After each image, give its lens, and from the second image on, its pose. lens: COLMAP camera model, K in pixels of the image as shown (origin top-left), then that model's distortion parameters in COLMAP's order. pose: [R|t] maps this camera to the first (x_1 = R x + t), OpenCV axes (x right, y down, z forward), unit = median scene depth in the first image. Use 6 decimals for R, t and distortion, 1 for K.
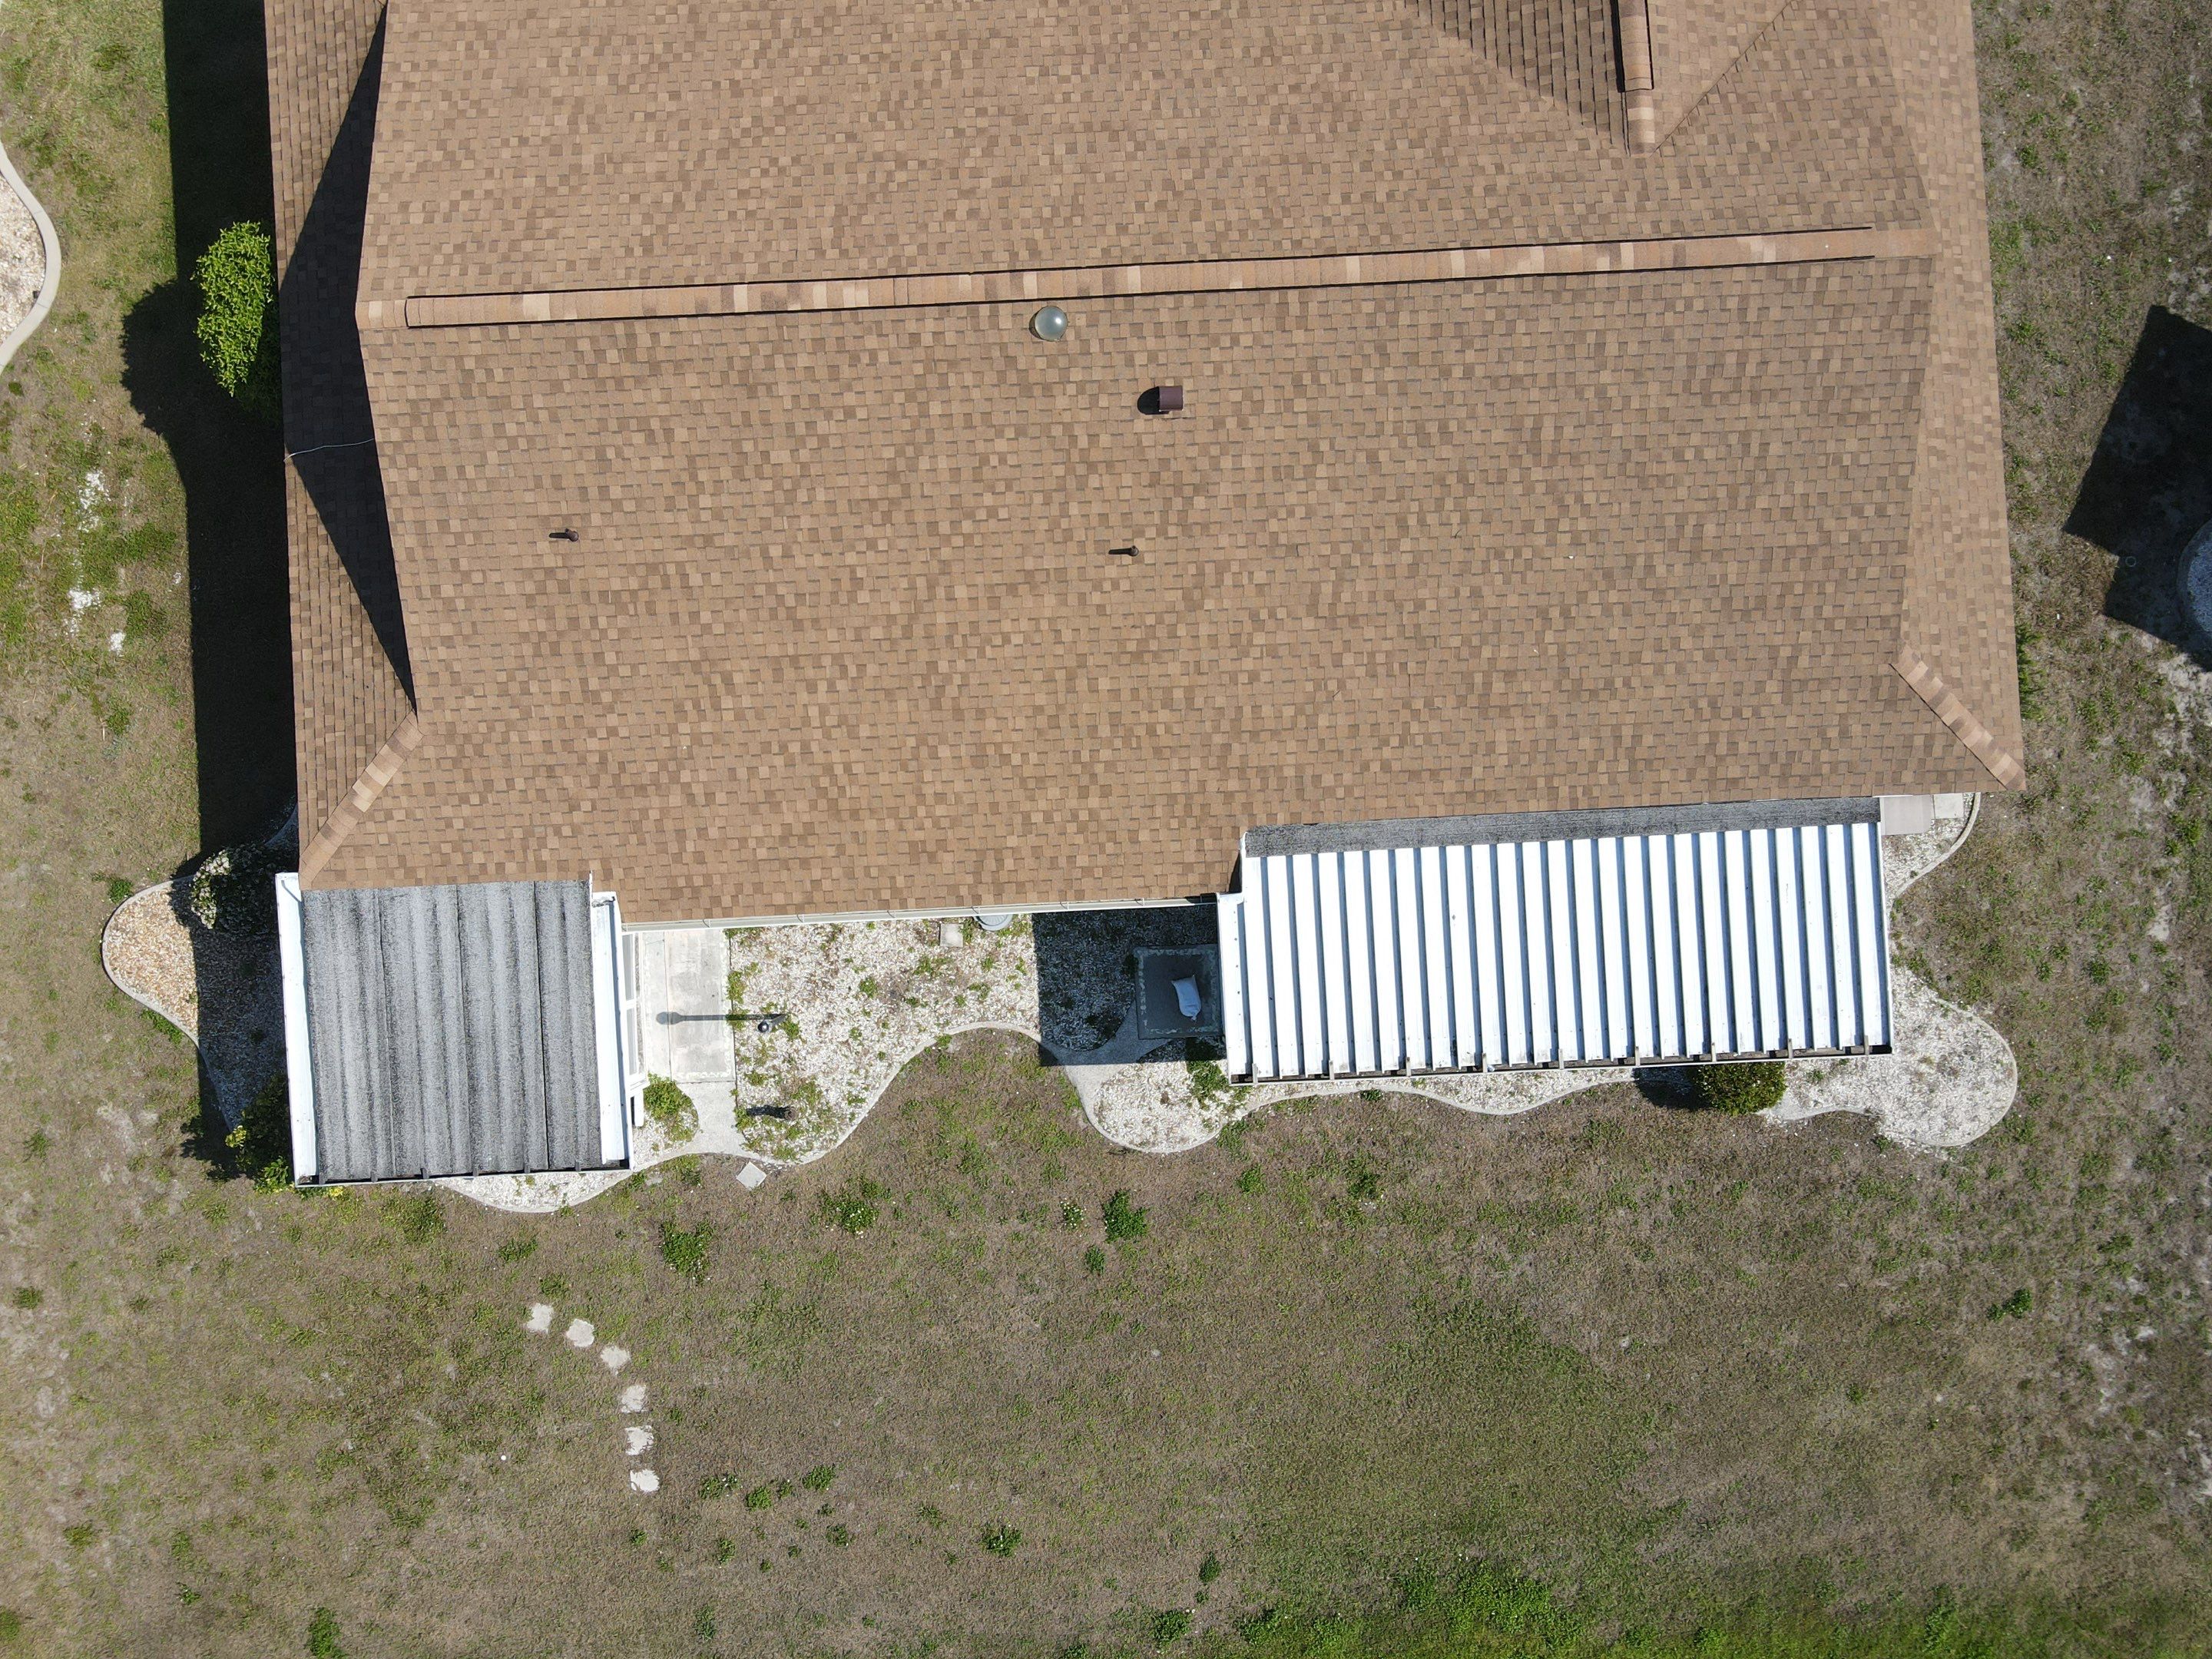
lens RADIAL K [[1636.6, 0, 1072.8], [0, 1636.6, 775.3], [0, 0, 1]] dist [0.012046, -0.003576]
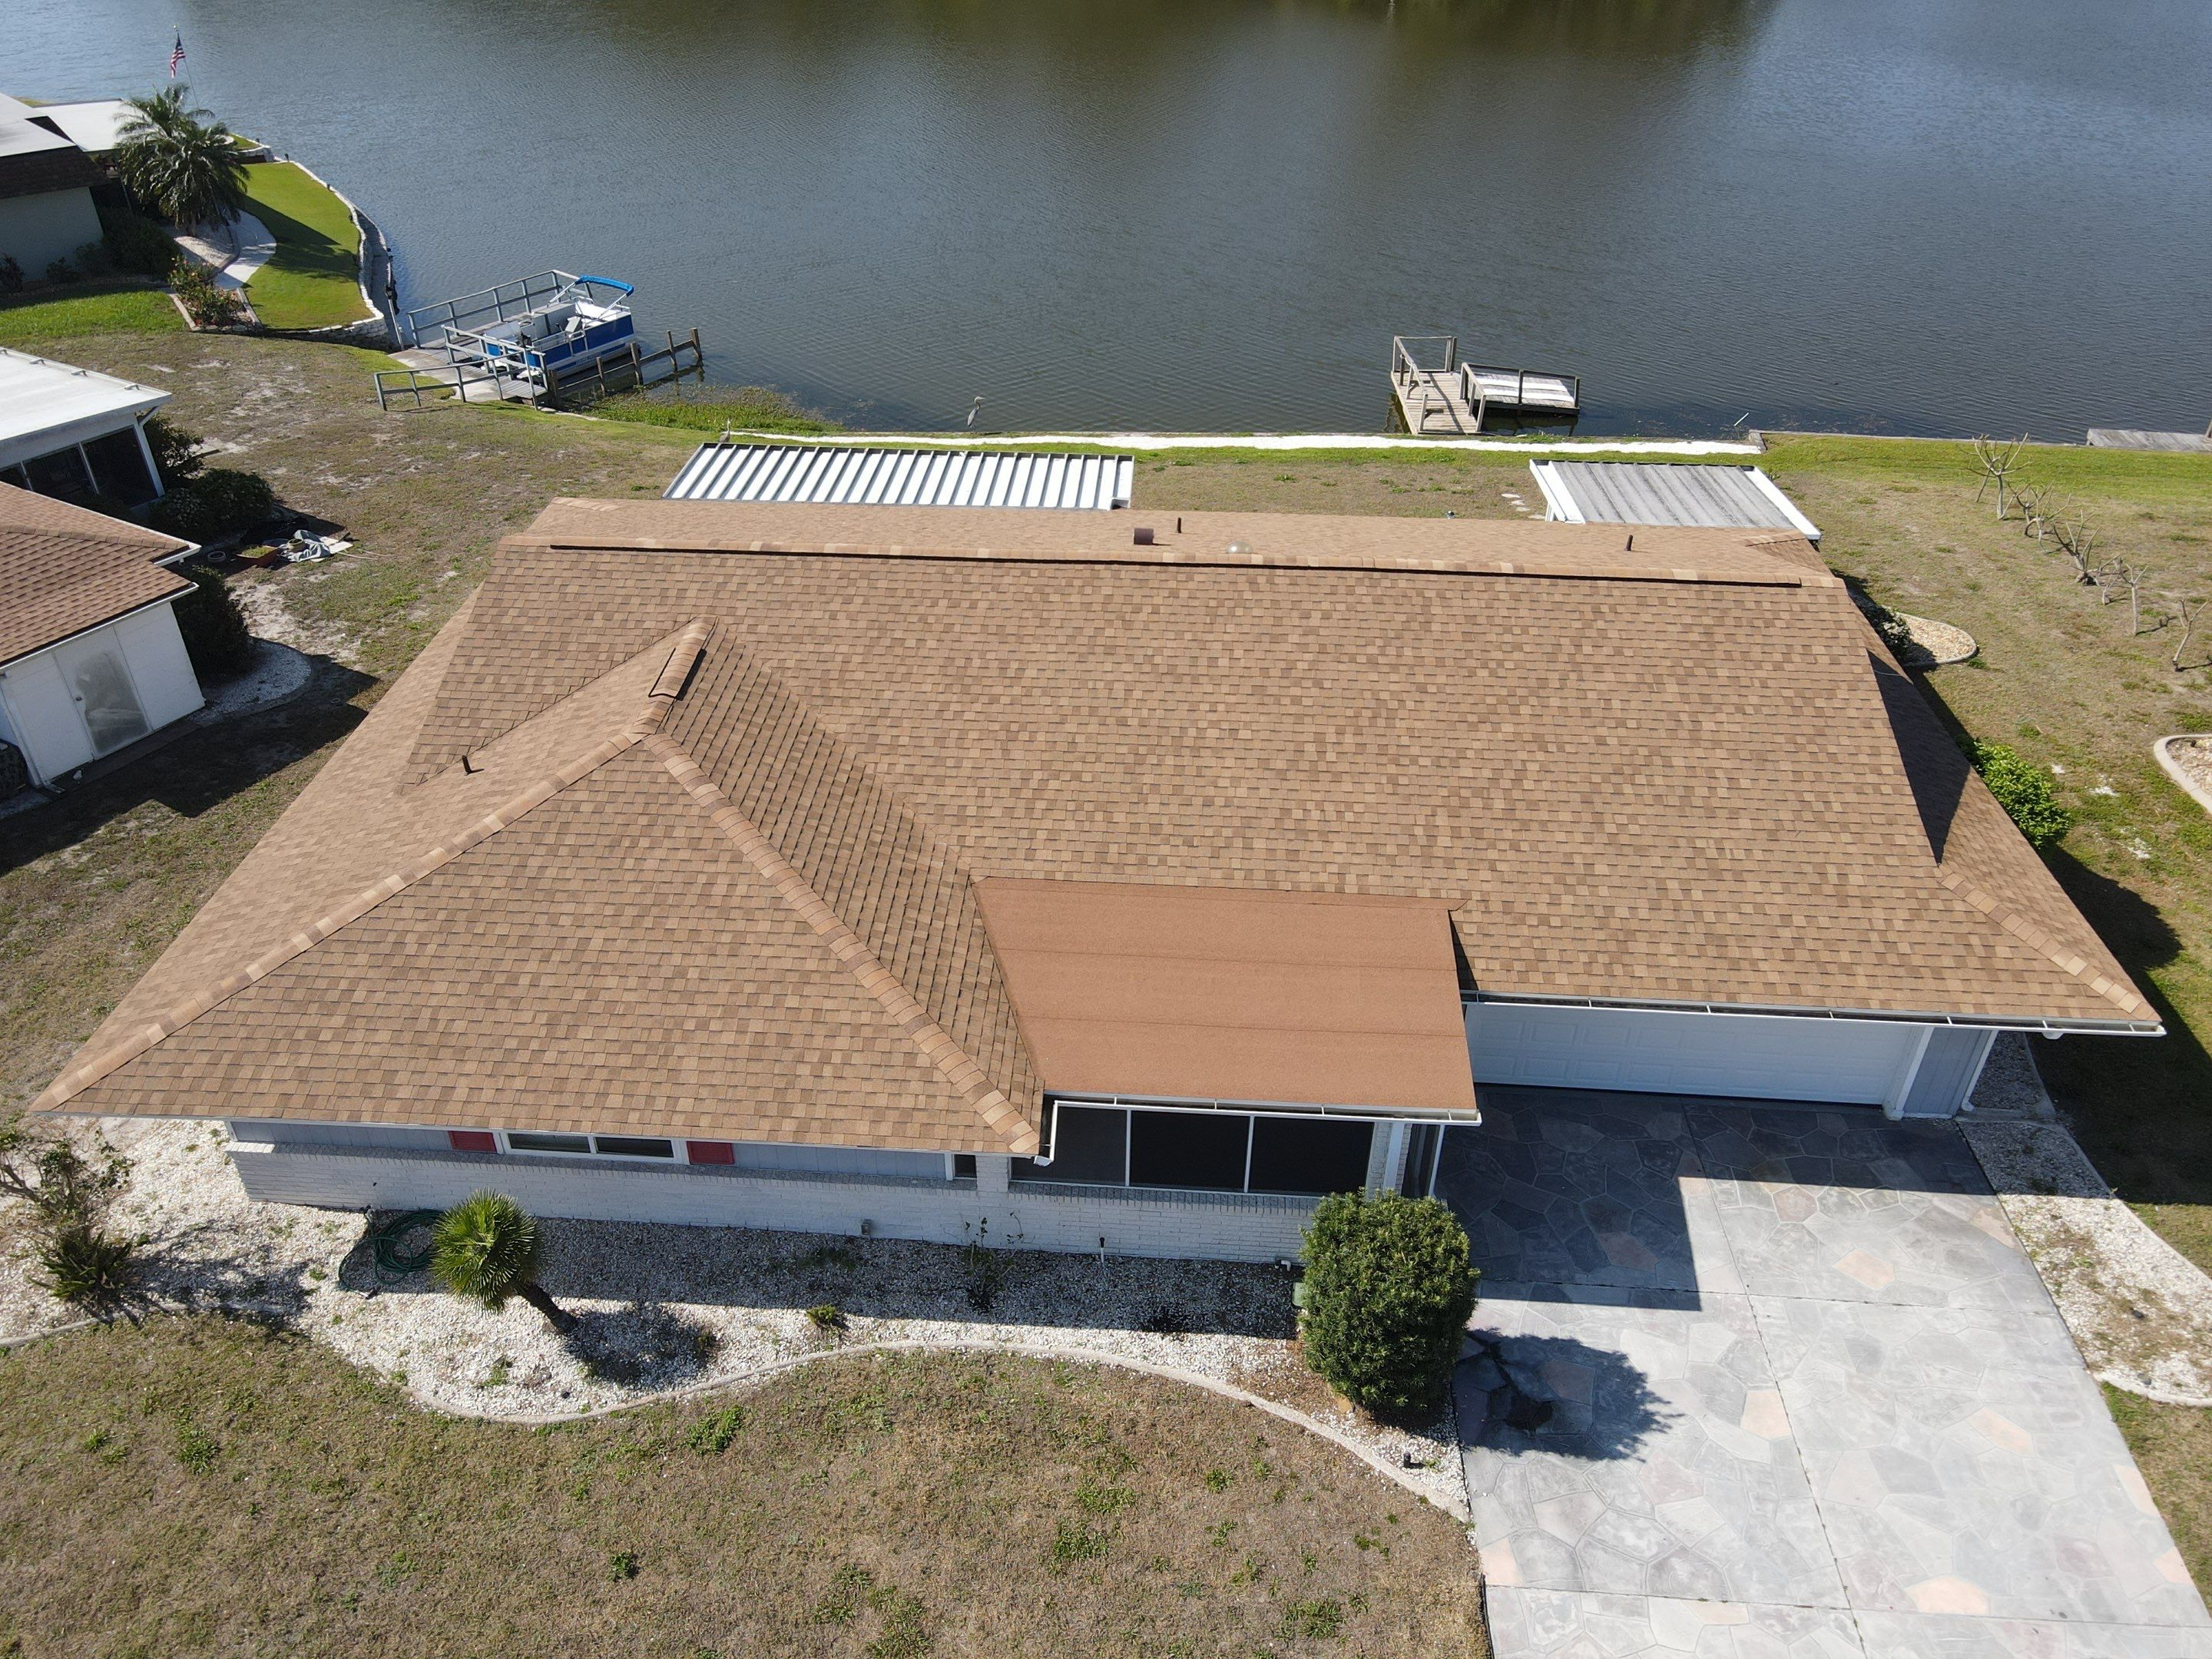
lens RADIAL K [[1623.8, 0, 1073.2], [0, 1623.8, 821.8], [0, 0, 1]] dist [-0.000379, -0.000283]
pose [[-0.992602, -0.072064, 0.097709, -0.020296], [0.121012, -0.522141, 0.844231, -1.281802], [-0.009820, 0.849809, 0.526999, 0.500601]]
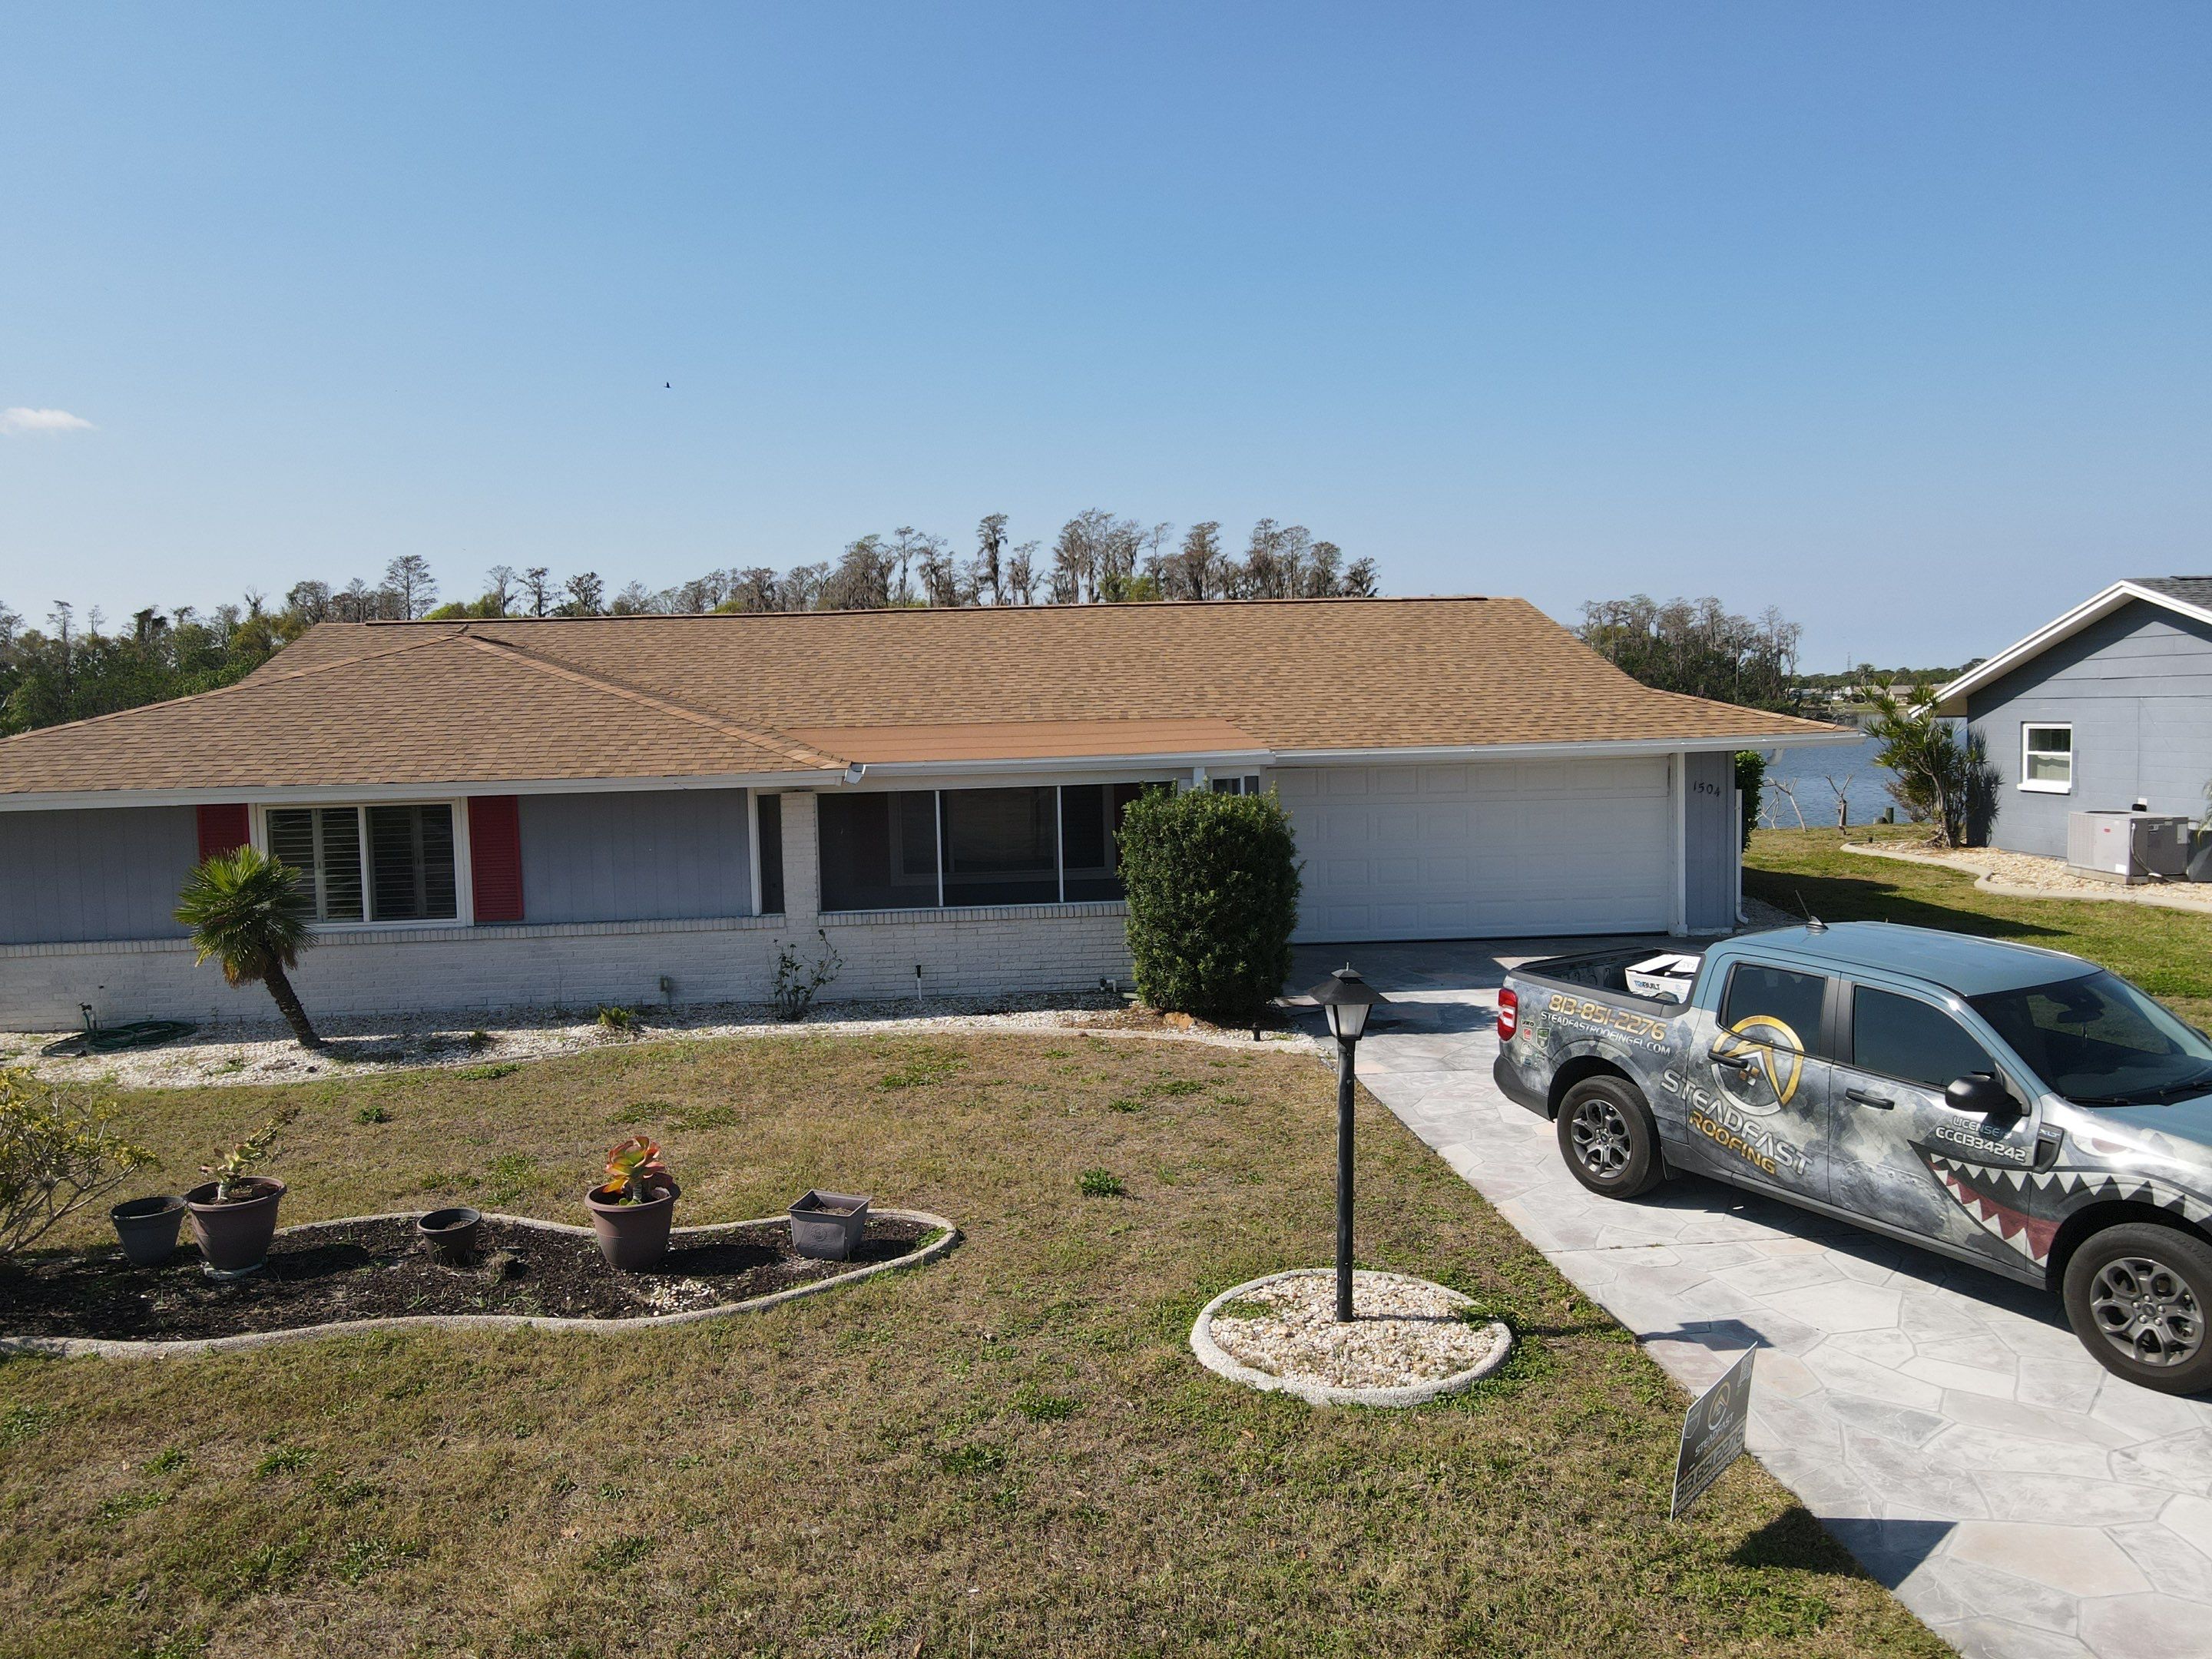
lens RADIAL K [[1625.5, 0, 1070.3], [0, 1625.5, 816.7], [0, 0, 1]] dist [0.011359, -0.000017]
pose [[-0.999499, 0.025870, -0.018231, -0.030946], [-0.018780, -0.021154, 0.999600, -1.490488], [0.025474, 0.999441, 0.021630, 1.045272]]
